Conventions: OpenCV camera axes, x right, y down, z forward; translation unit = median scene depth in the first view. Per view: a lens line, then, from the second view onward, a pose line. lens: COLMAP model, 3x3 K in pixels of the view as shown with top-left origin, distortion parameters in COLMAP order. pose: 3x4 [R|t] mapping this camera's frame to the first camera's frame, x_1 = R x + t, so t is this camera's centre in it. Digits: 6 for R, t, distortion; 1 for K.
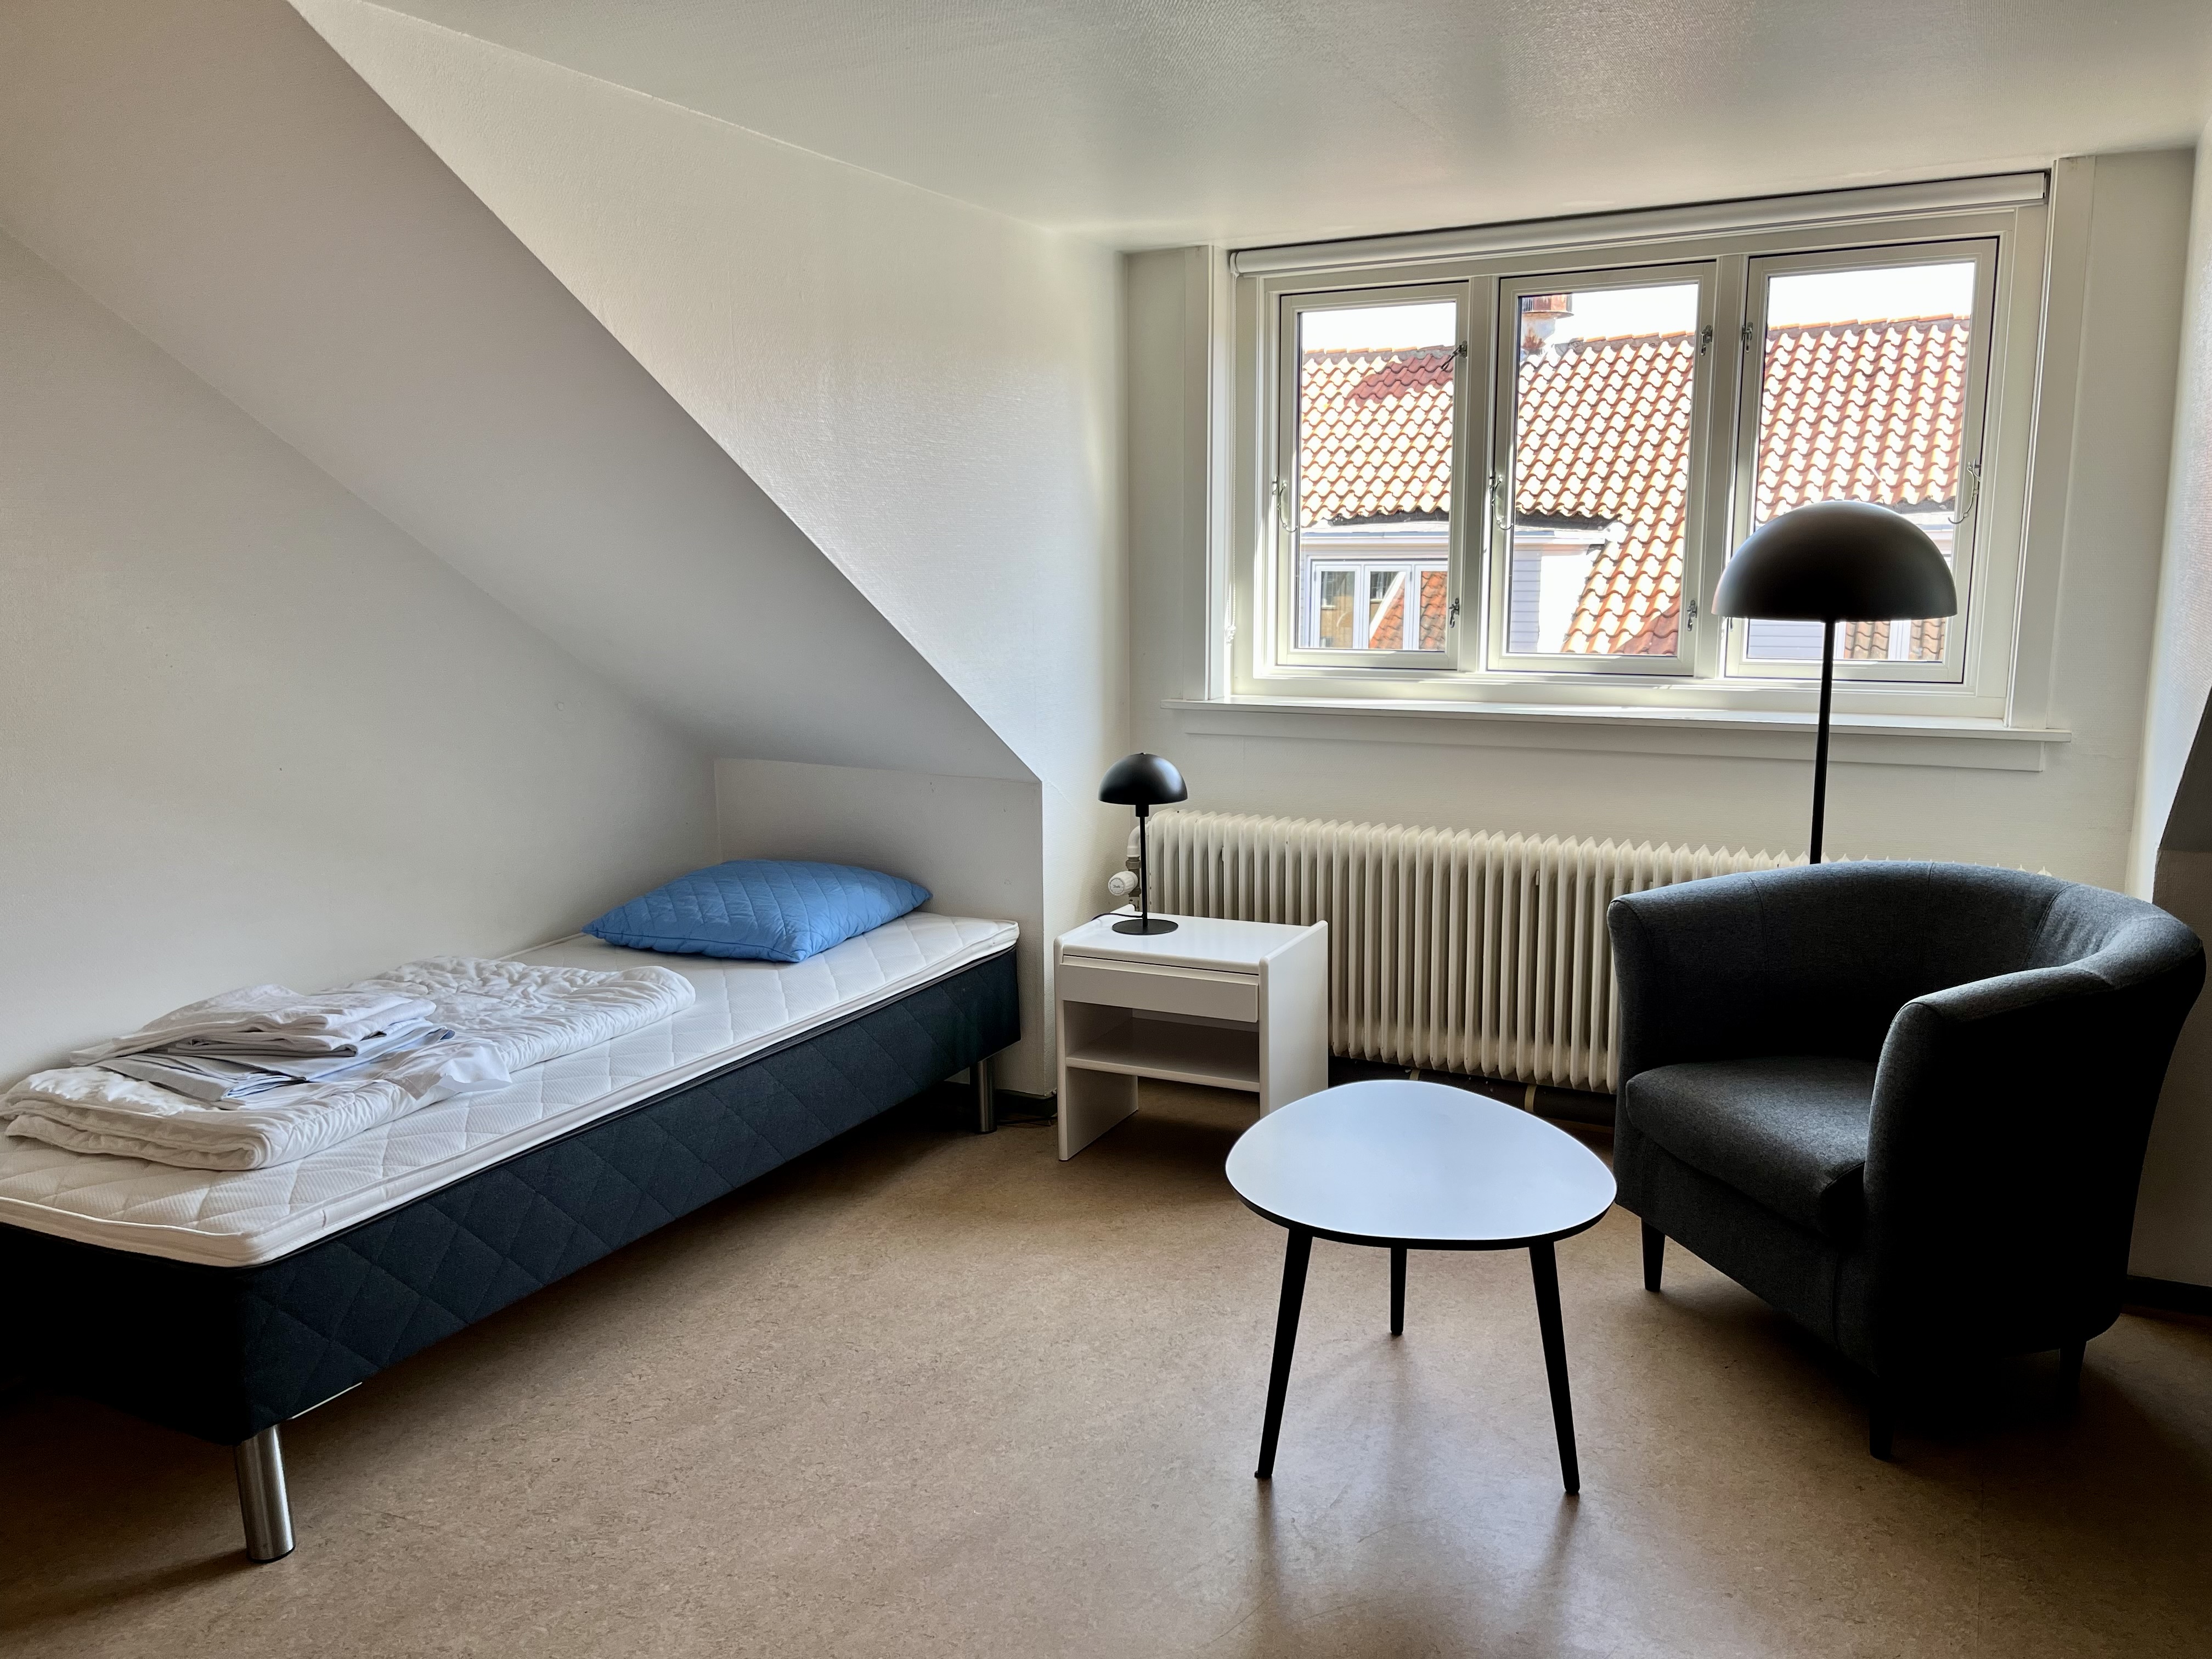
lens RADIAL K [[1675.0, 0, 1106.0], [0, 1675.0, 829.5], [0, 0, 1]] dist [0.063073, -0.099951]
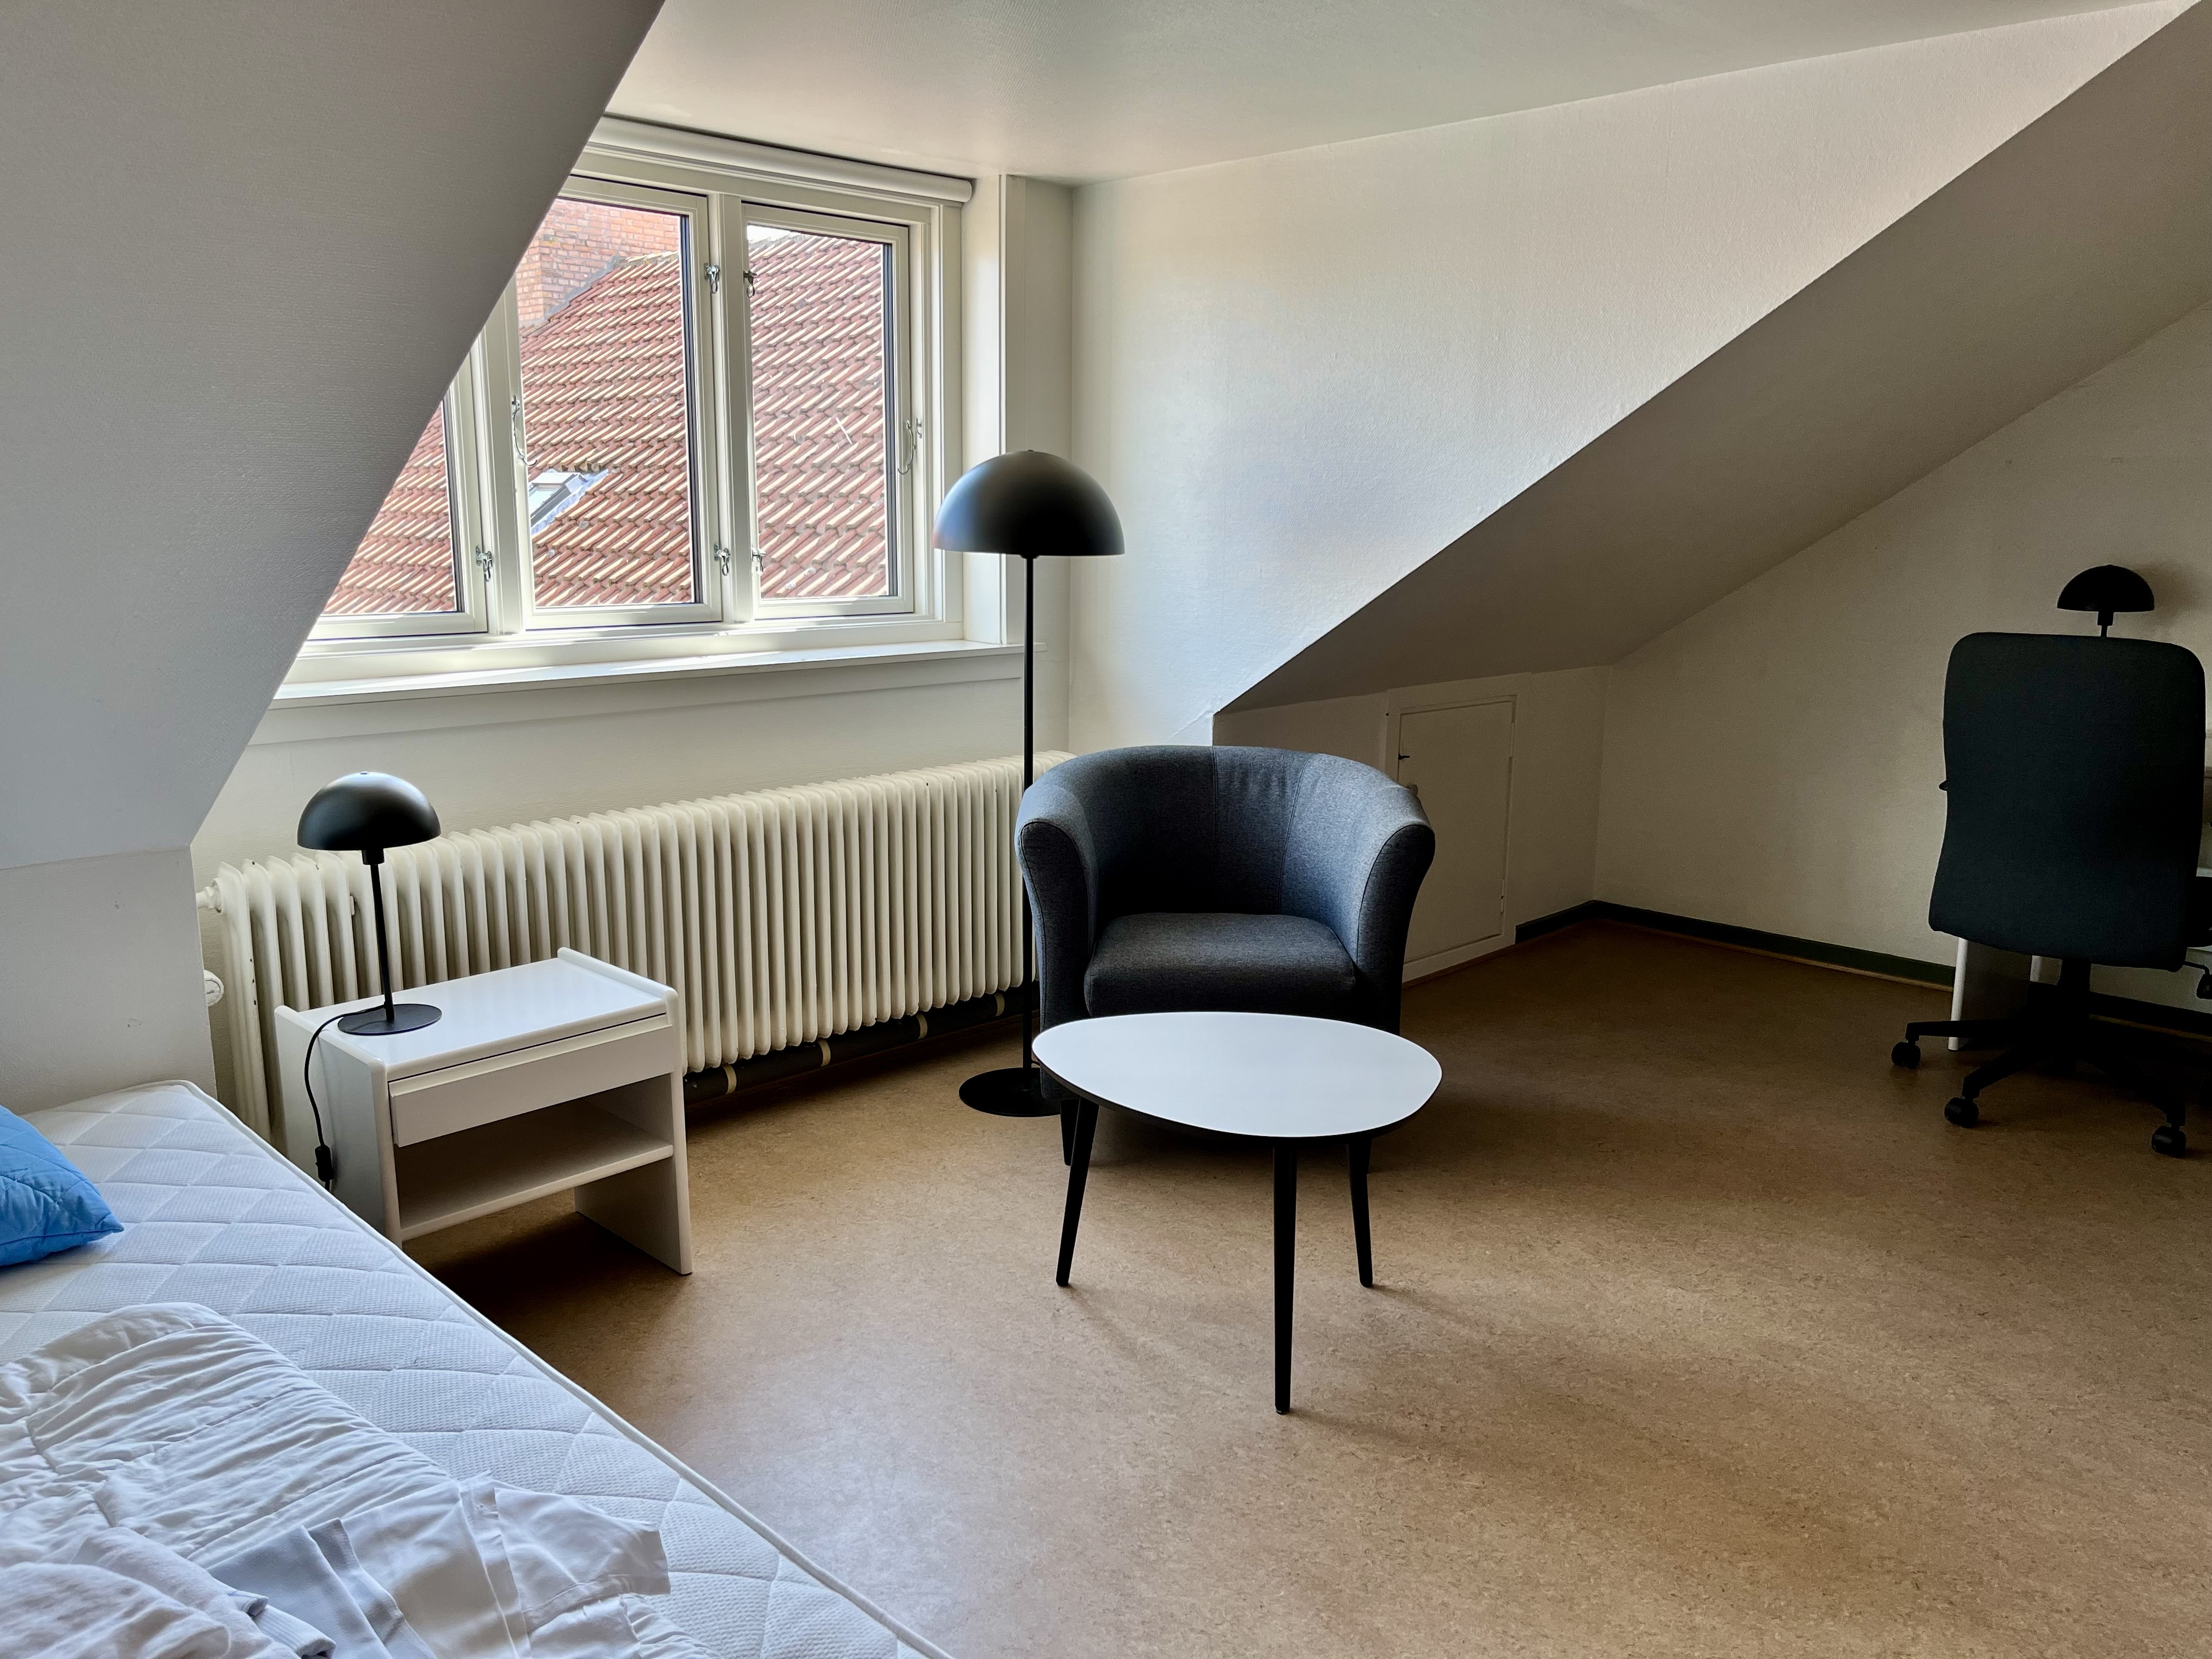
lens RADIAL K [[1675.0, 0, 1106.0], [0, 1675.0, 829.5], [0, 0, 1]] dist [0.063073, -0.099951]
pose [[0.305858, -0.169651, 0.936840, -0.554853], [0.150169, 0.980275, 0.128489, -0.067480], [-0.940159, 0.101385, 0.325302, 0.502115]]
